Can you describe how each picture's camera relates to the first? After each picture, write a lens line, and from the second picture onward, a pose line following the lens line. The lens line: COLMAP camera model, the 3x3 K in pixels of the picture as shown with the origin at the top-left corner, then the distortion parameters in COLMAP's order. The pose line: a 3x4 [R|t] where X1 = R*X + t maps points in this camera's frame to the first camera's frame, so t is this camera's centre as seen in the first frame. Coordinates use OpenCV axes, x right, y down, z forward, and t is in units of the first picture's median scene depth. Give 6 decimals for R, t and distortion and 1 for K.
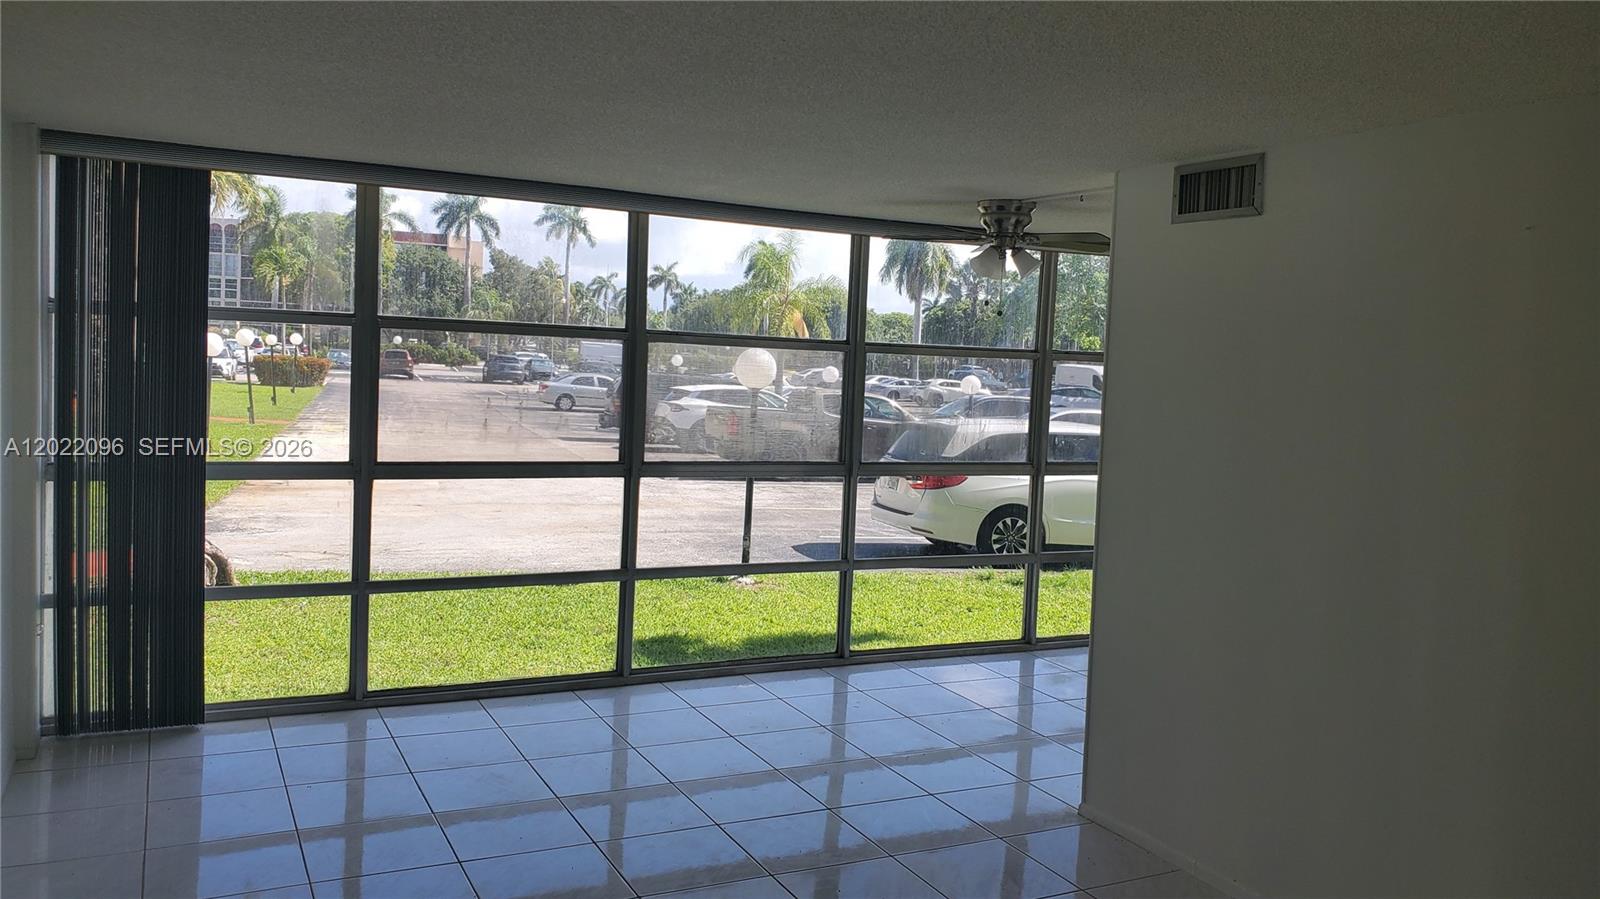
lens RADIAL K [[1242.5, 0, 800.0], [0, 1242.5, 449.5], [0, 0, 1]] dist [0.030625, 0.002257]
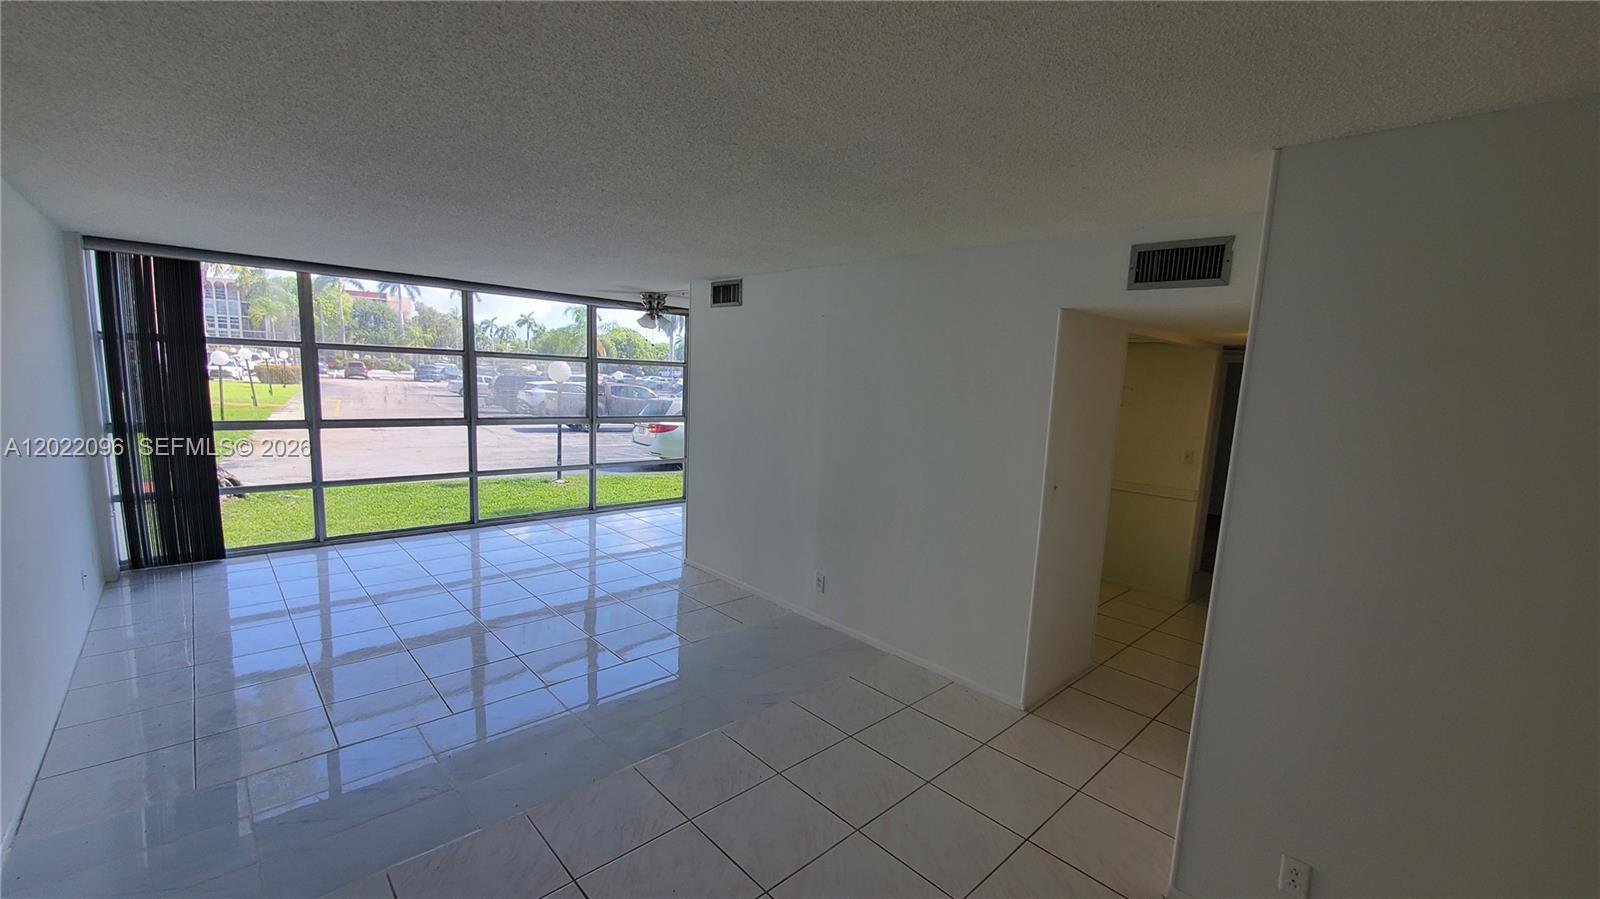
lens RADIAL K [[639.6, 0, 808.2], [0, 639.6, 469.6], [0, 0, 1]] dist [0.000961, 0.000325]
pose [[0.956969, -0.043495, 0.286910, 0.086245], [0.019051, 0.995987, 0.087446, 0.013546], [-0.289563, -0.078217, 0.953958, -0.153749]]
